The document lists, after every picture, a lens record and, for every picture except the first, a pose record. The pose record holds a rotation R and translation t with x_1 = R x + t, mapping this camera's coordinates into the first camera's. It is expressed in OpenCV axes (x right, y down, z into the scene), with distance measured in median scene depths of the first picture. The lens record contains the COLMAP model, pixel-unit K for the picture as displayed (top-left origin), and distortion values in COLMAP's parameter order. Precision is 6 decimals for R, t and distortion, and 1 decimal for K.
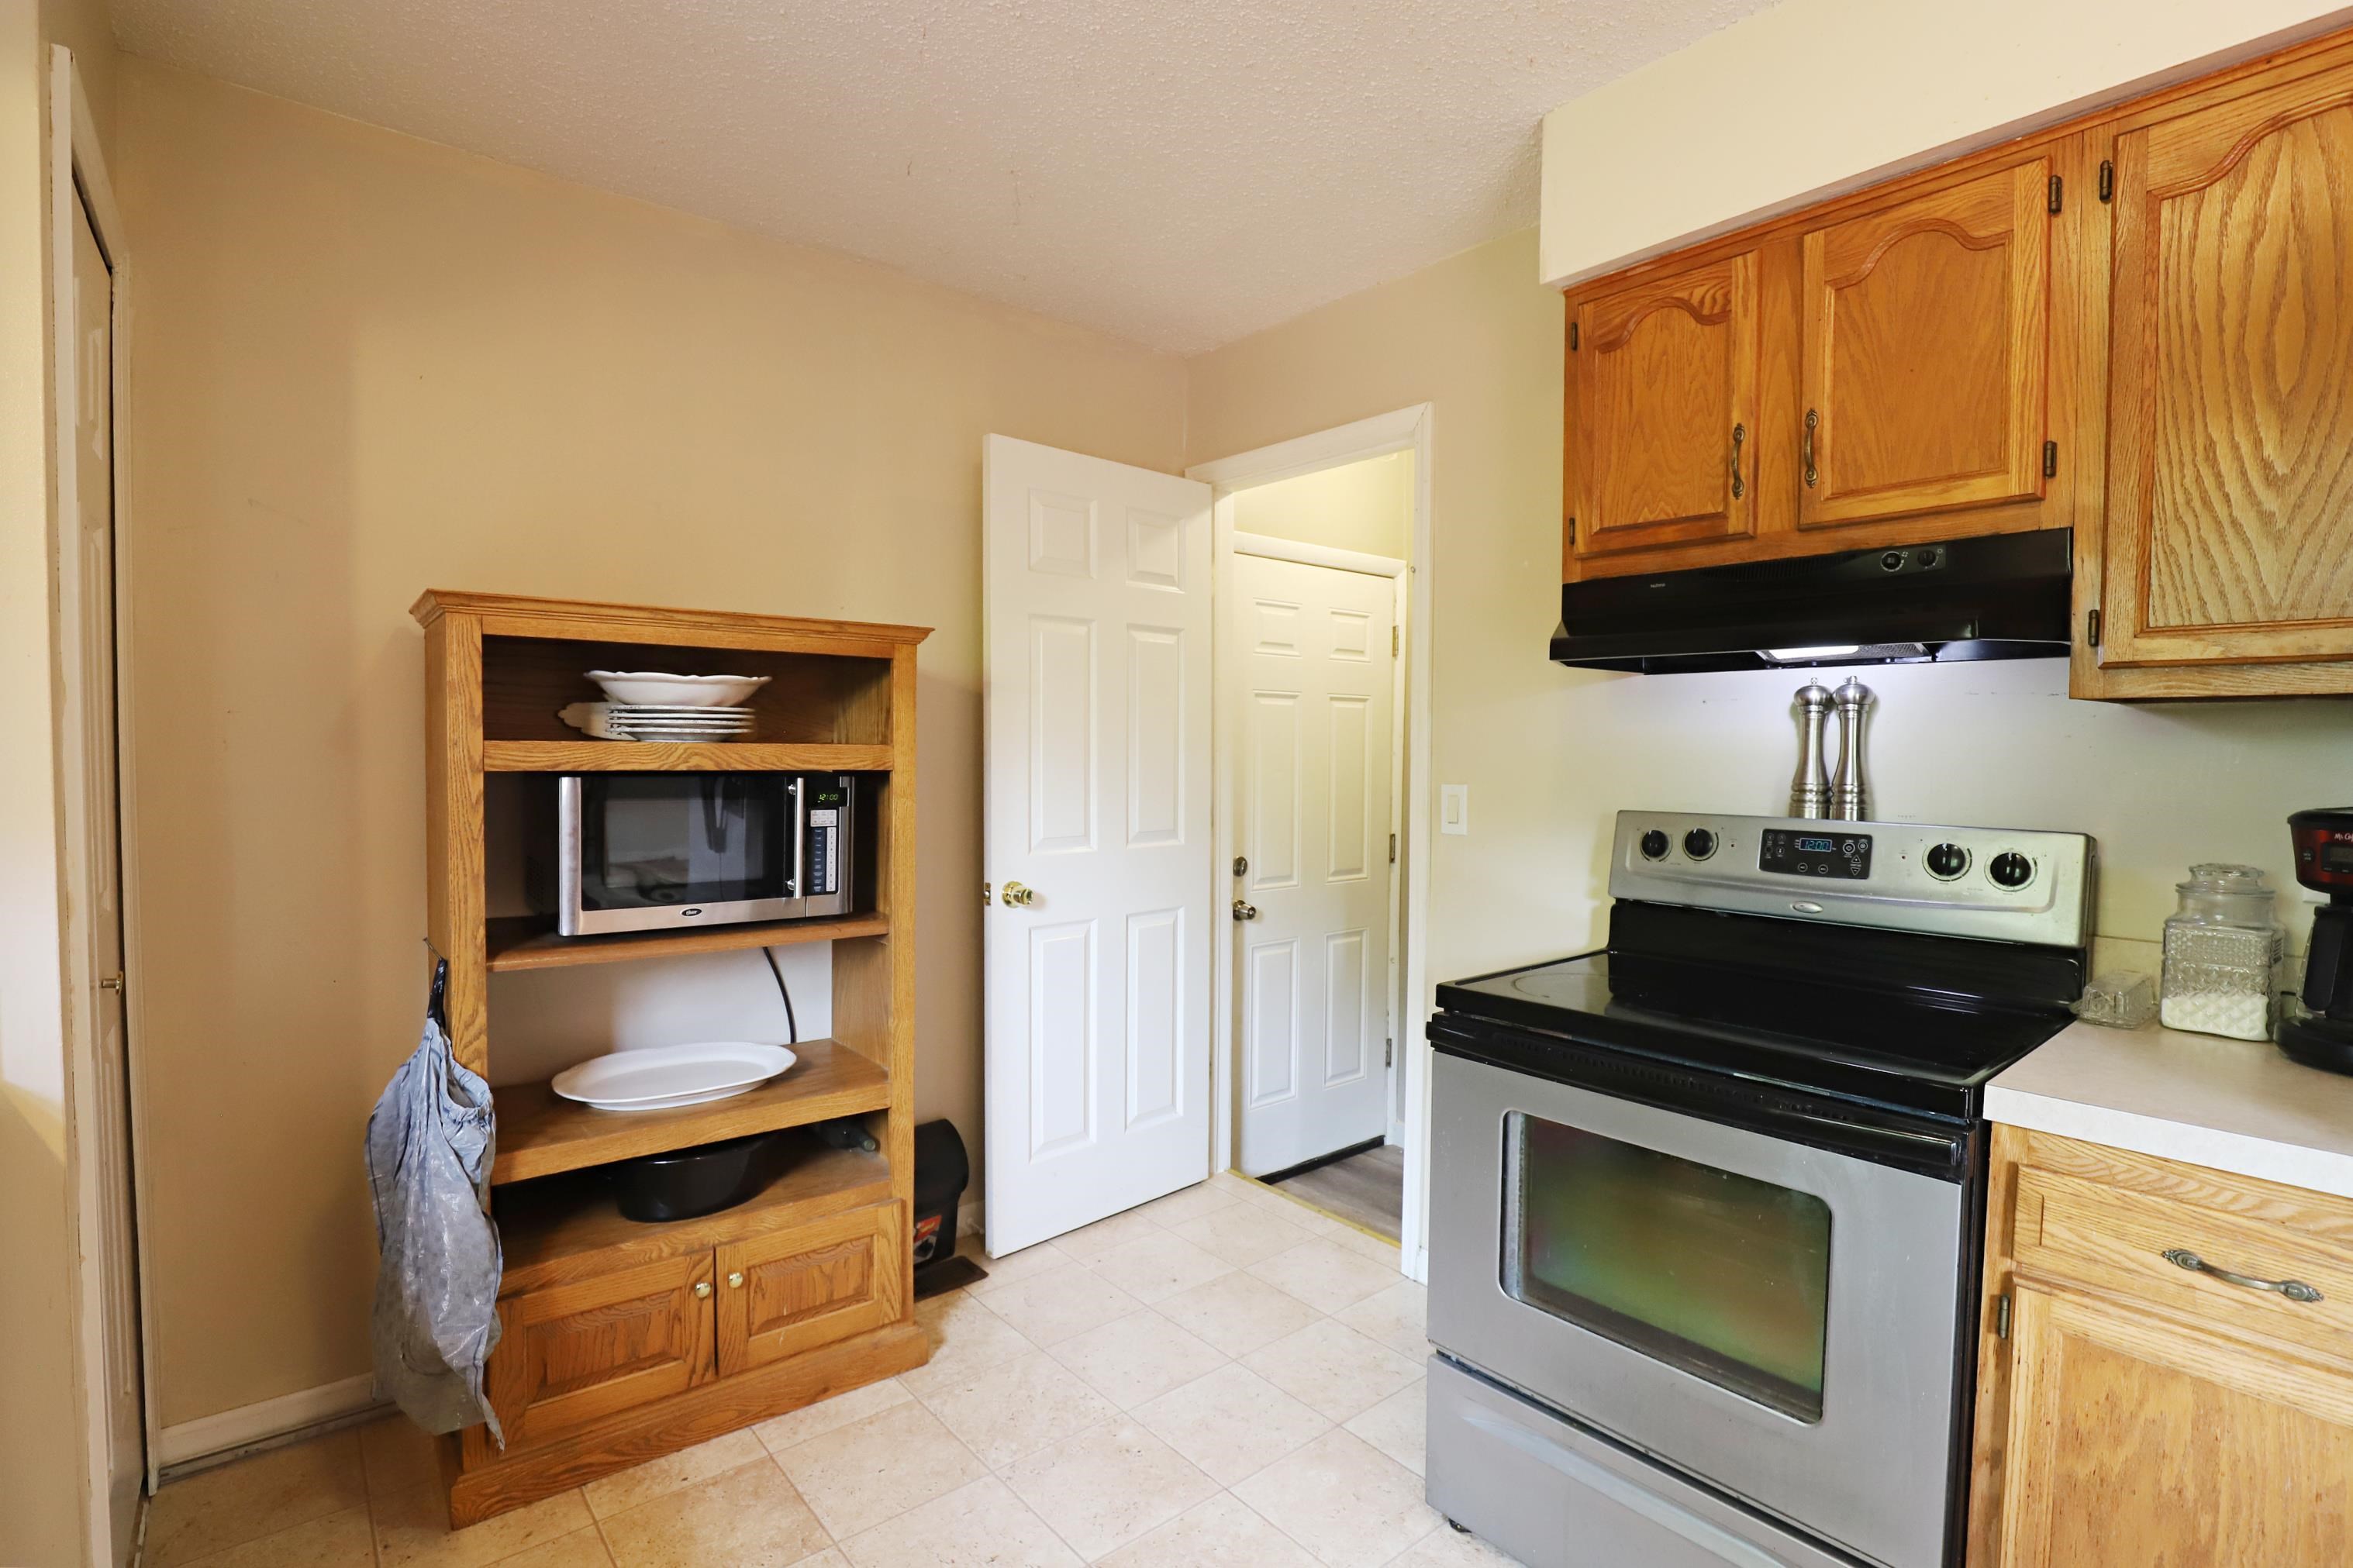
lens RADIAL K [[1104.9, 0, 1169.0], [0, 1104.9, 785.1], [0, 0, 1]] dist [-0.040135, 0.009229]
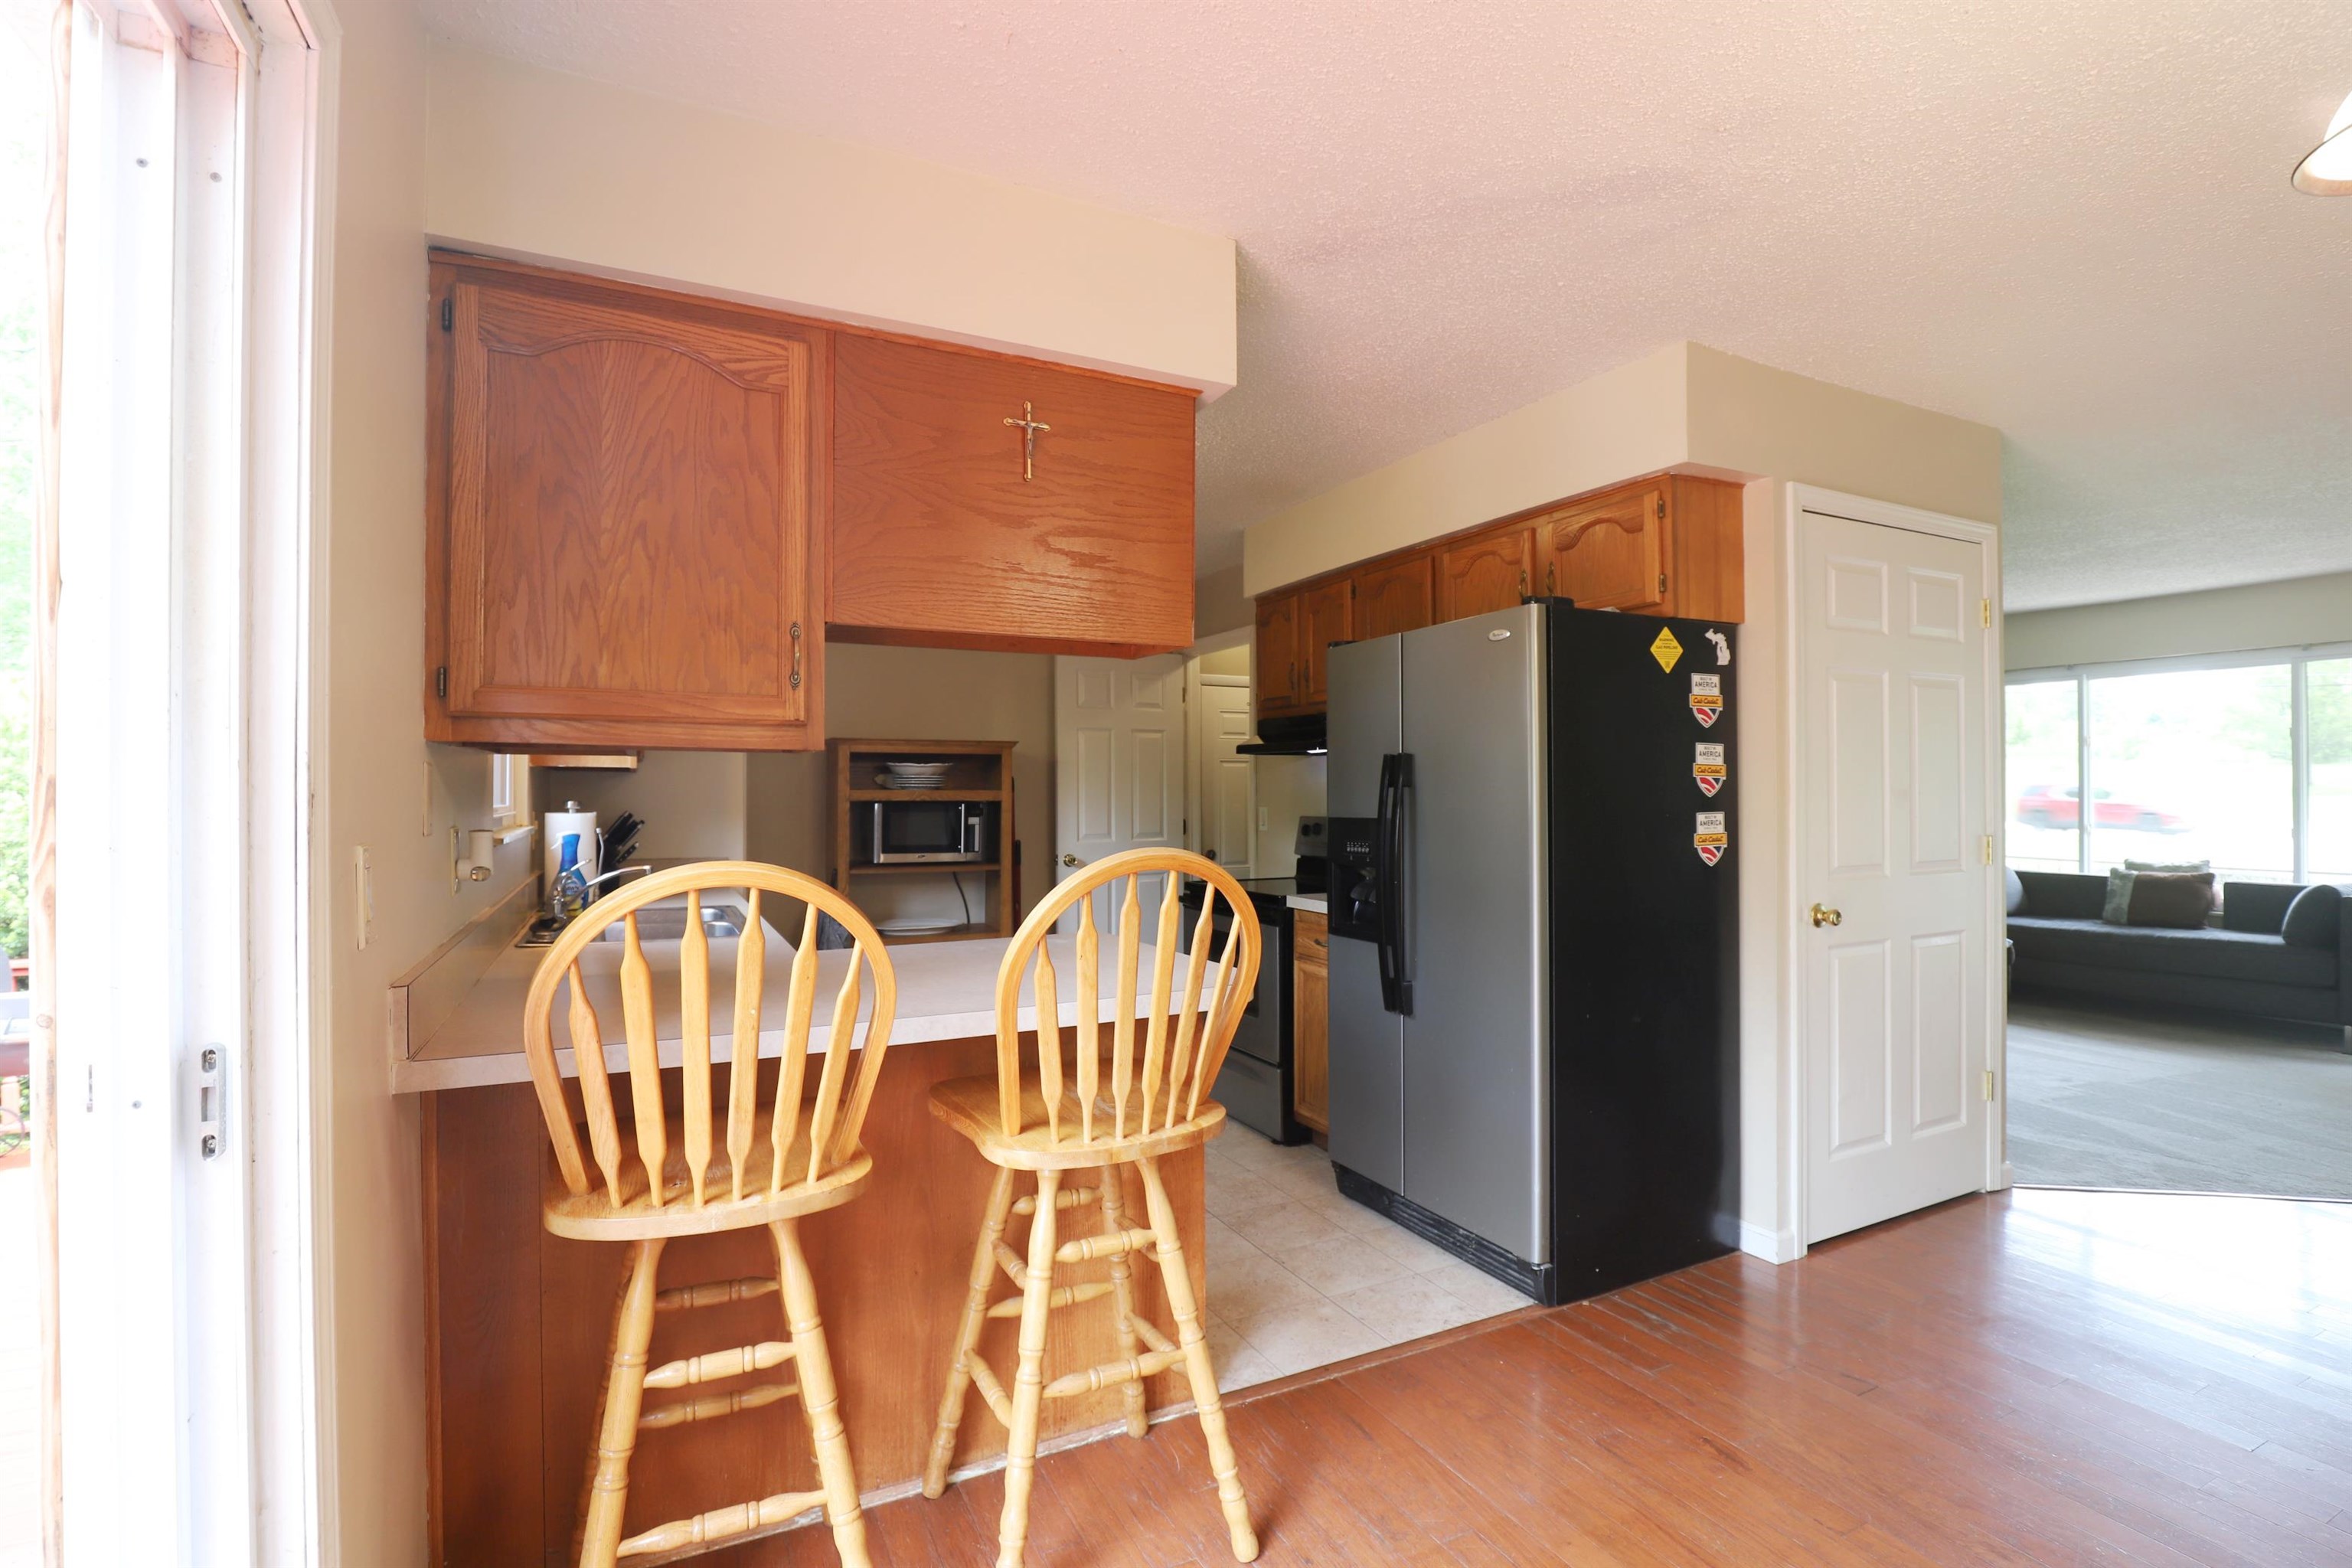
lens RADIAL K [[1104.6, 0, 1180.2], [0, 1104.6, 778.8], [0, 0, 1]] dist [-0.040135, 0.009229]
pose [[0.971873, -0.011220, -0.235240, 0.829548], [-0.000386, 0.998787, -0.049234, 0.067358], [0.235507, 0.047940, 0.970690, -1.492167]]
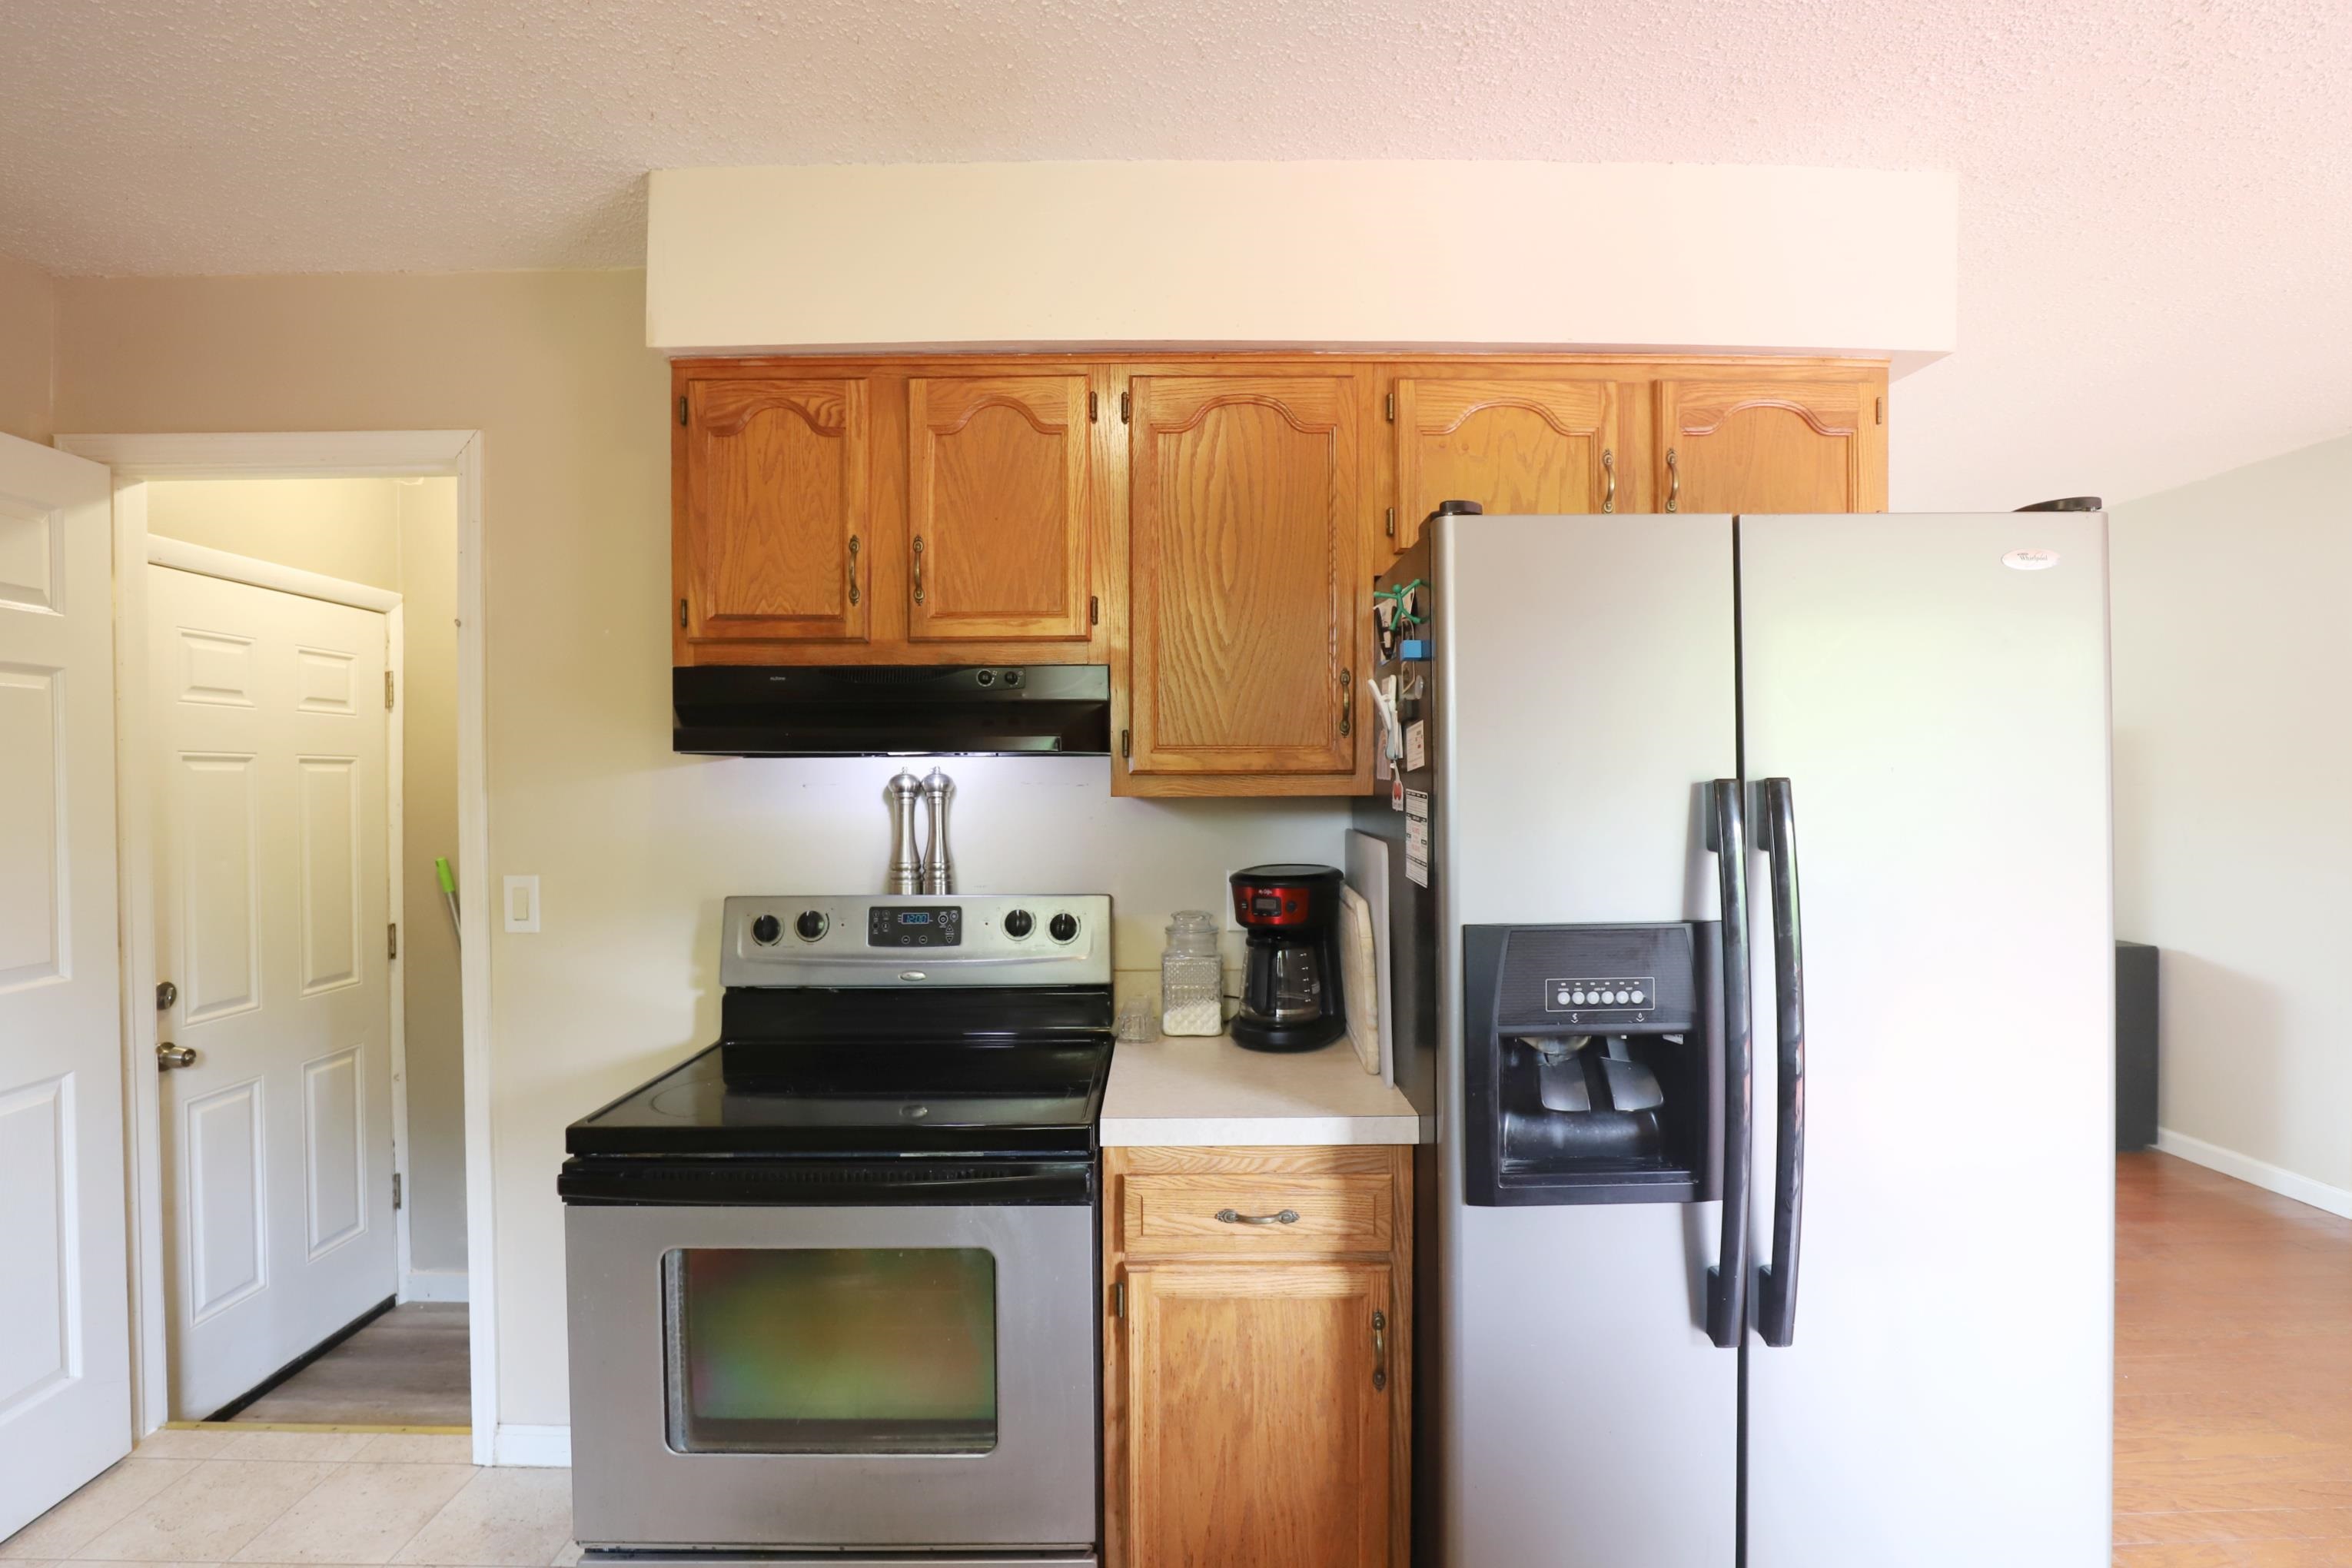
lens RADIAL K [[1104.6, 0, 1168.3], [0, 1104.6, 782.9], [0, 0, 1]] dist [-0.040135, 0.009229]
pose [[0.637702, -0.014348, 0.770150, -0.108900], [0.039570, 0.999117, -0.014151, -0.058397], [-0.769266, 0.039499, 0.637706, 0.080256]]
